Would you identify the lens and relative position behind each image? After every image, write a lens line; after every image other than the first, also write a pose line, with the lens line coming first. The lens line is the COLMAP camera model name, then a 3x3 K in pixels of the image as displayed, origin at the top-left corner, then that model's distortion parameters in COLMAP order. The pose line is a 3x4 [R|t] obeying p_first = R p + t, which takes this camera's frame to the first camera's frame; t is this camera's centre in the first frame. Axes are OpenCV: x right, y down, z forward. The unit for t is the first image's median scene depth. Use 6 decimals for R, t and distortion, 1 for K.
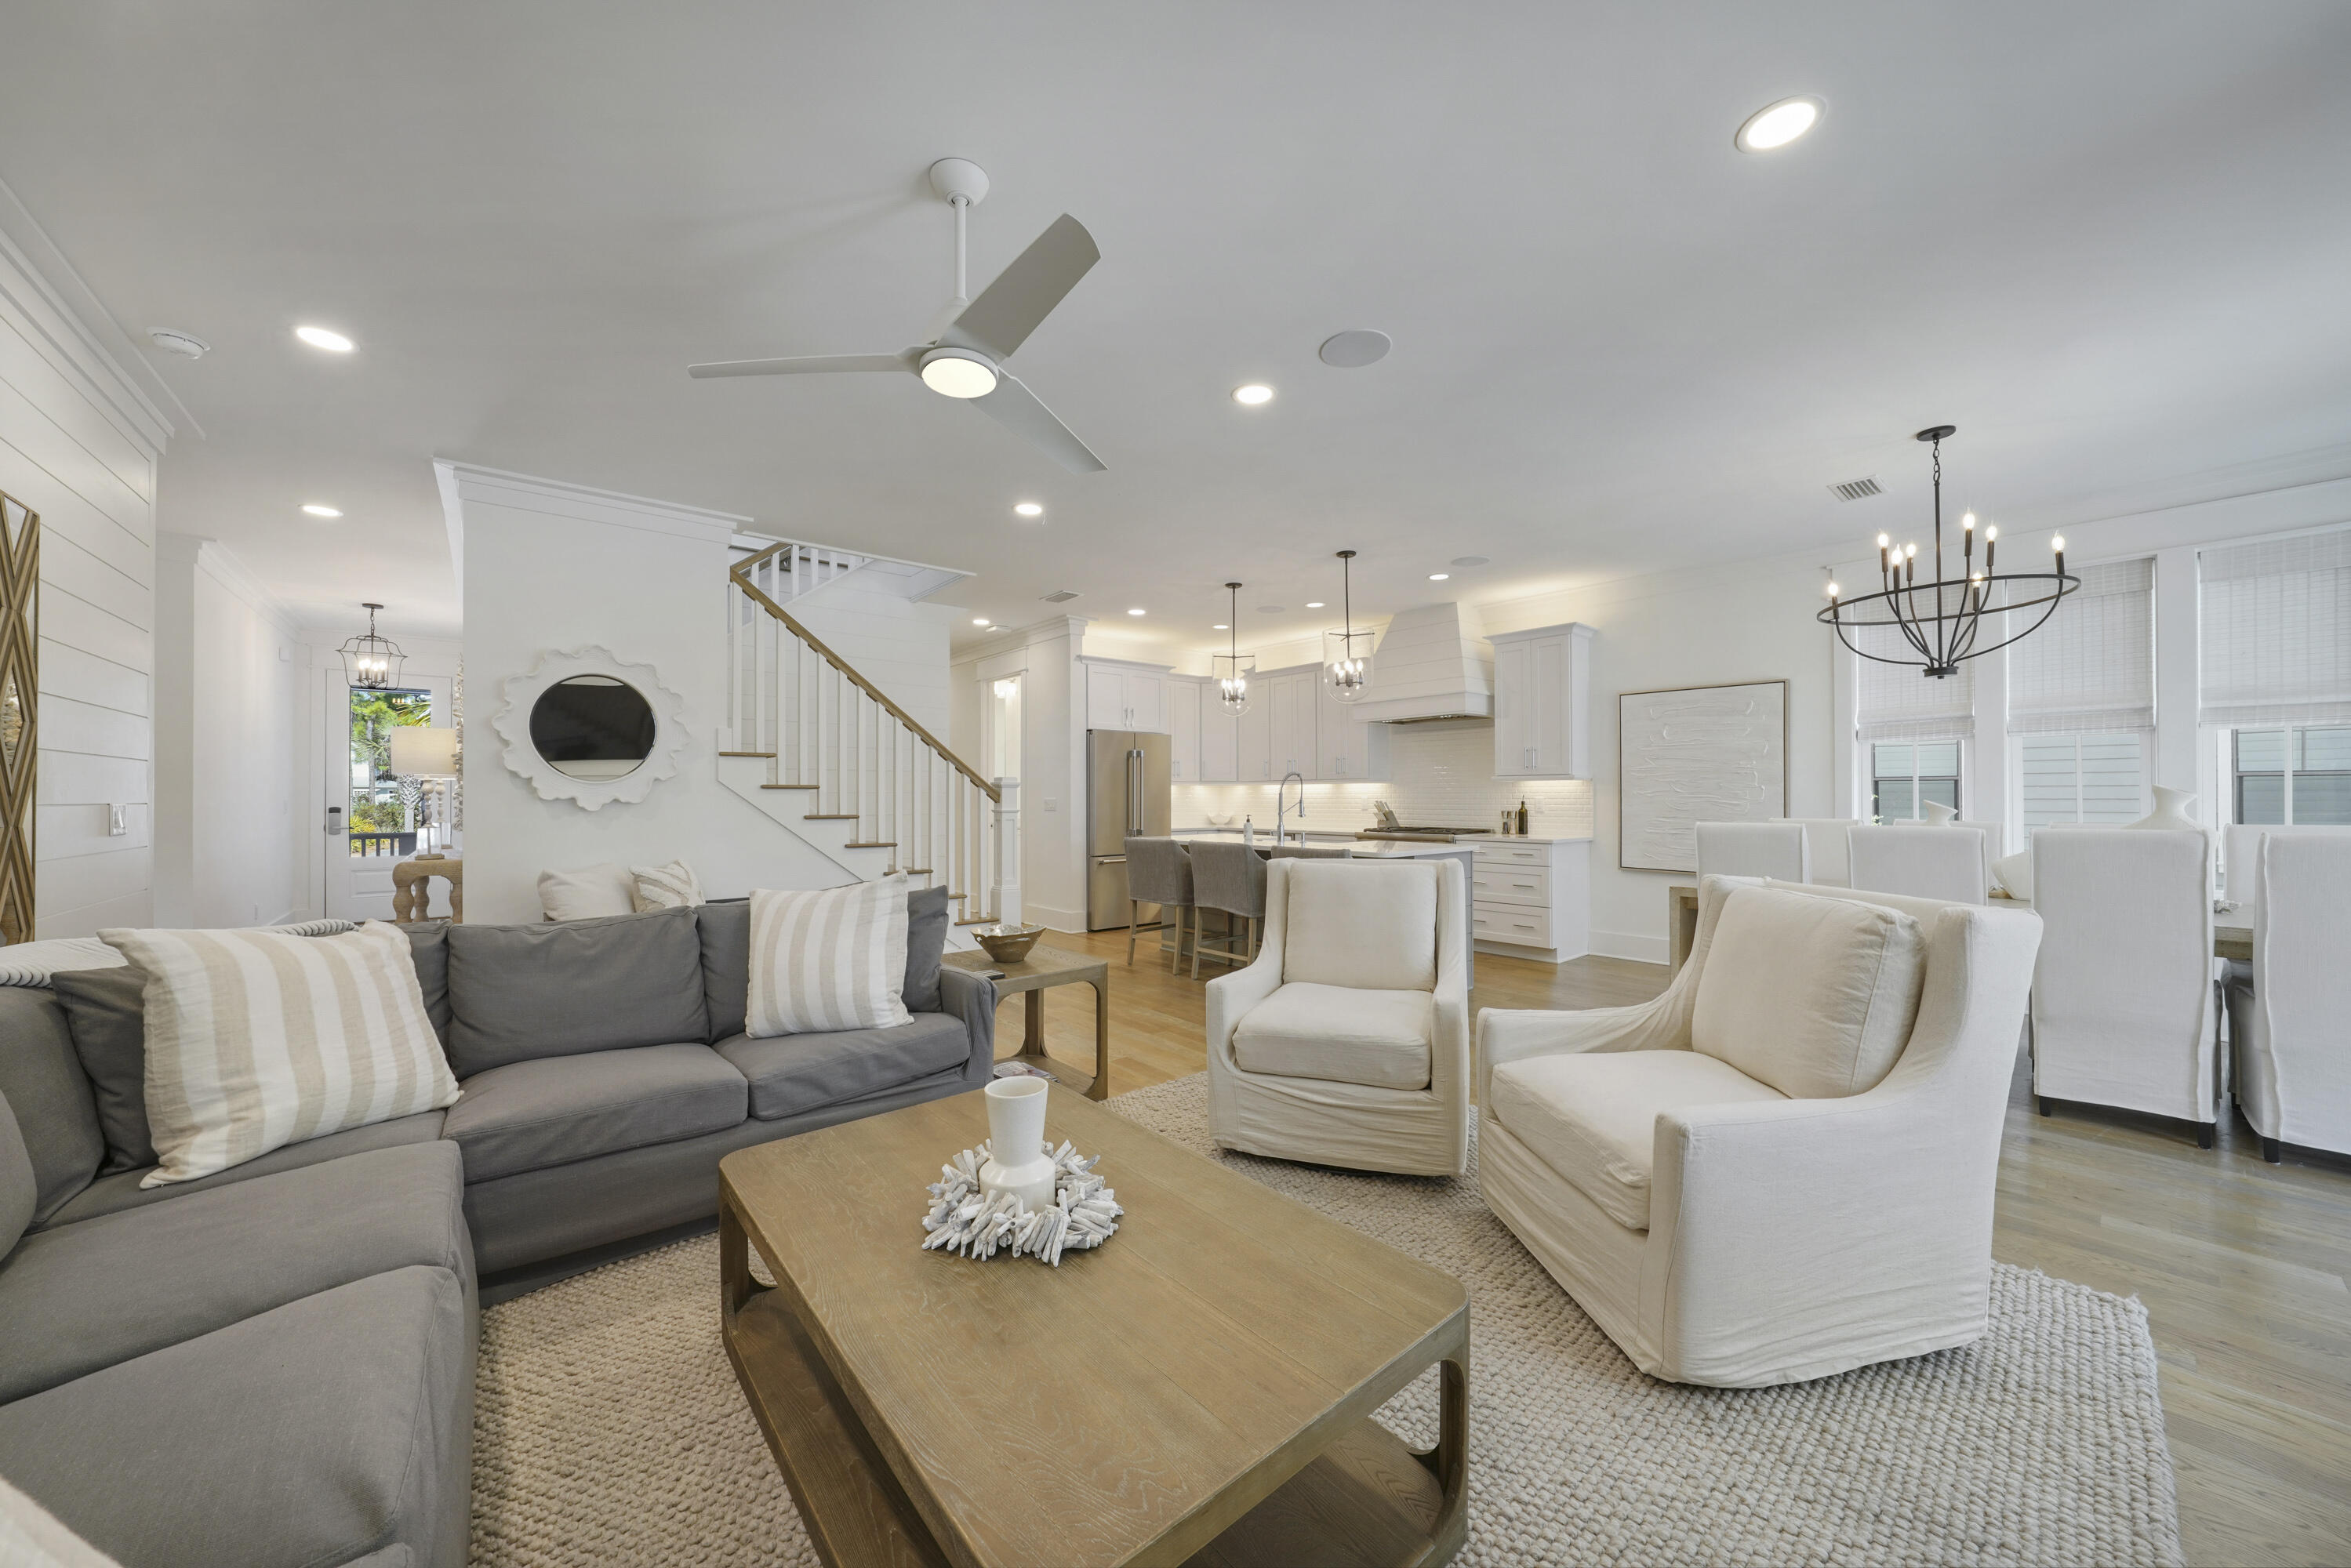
lens RADIAL K [[848.8, 0, 1165.3], [0, 848.8, 788.7], [0, 0, 1]] dist [-0.000952, -0.000375]
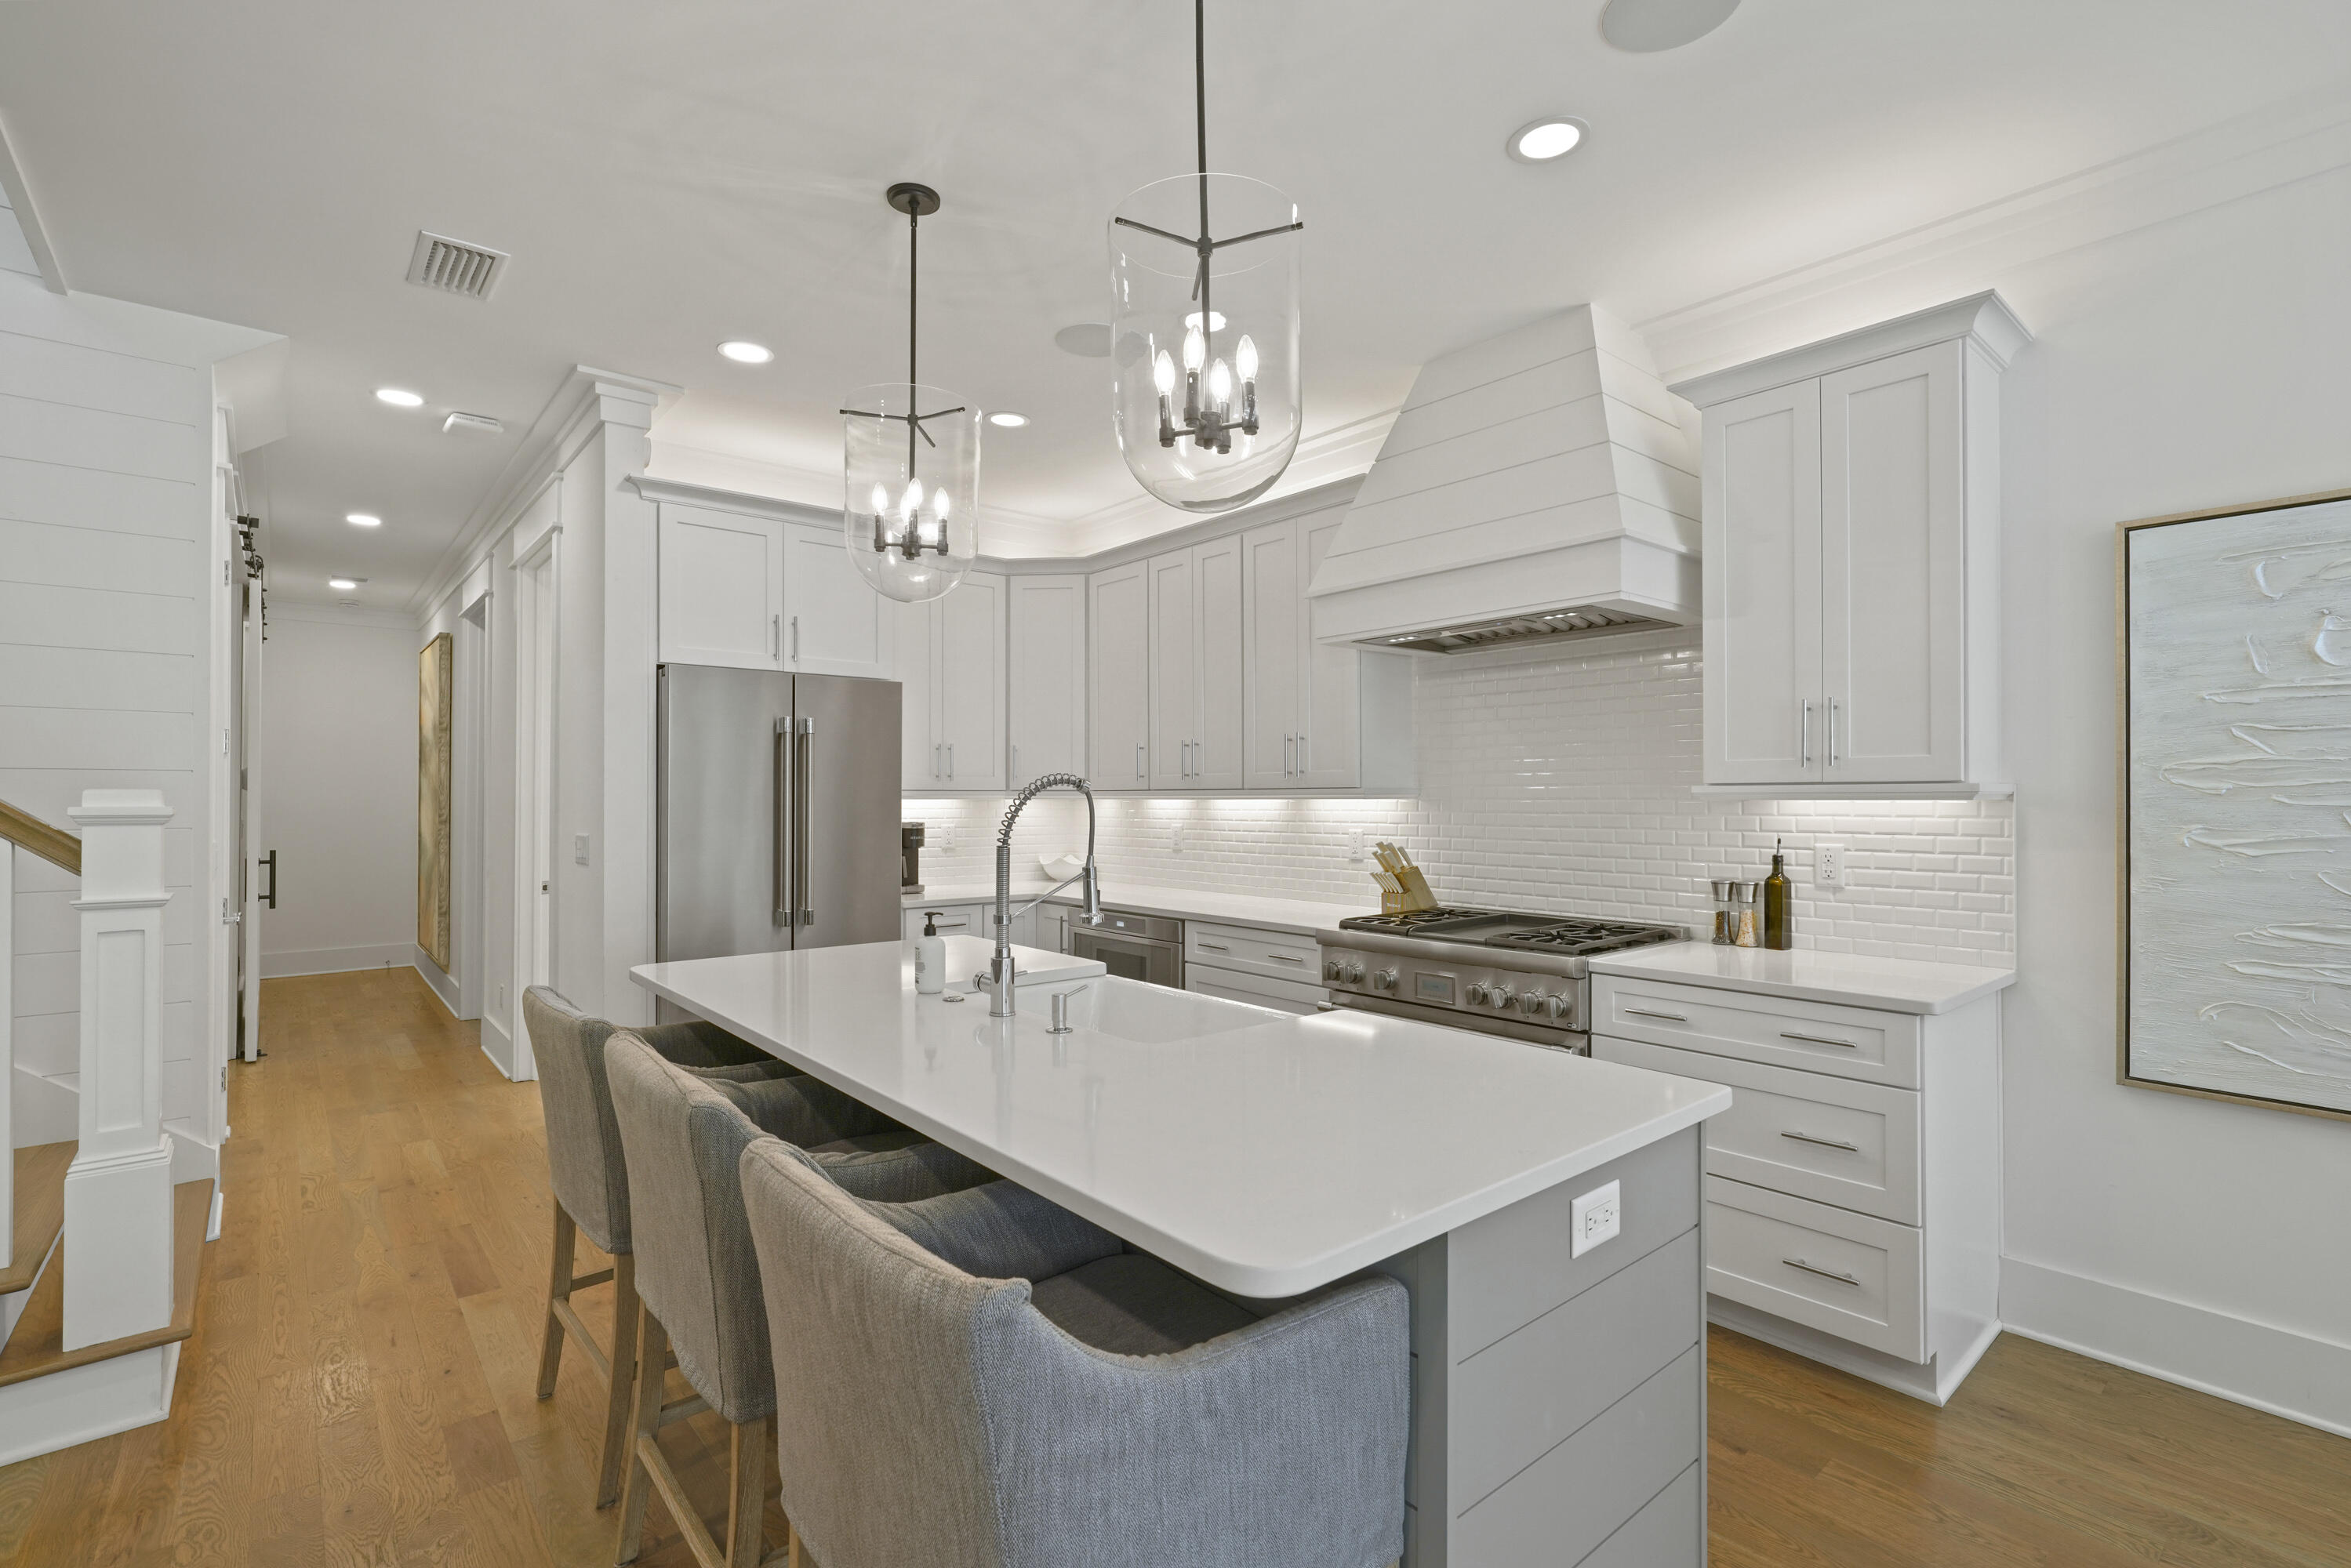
lens RADIAL K [[1044.2, 0, 1175.4], [0, 1044.2, 783.3], [0, 0, 1]] dist [-0.001992, 0.000375]
pose [[0.999998, 0.000753, 0.001967, 0.166295], [-0.000748, 0.999996, -0.002755, -0.013748], [-0.001969, 0.002753, 0.999994, 0.558408]]
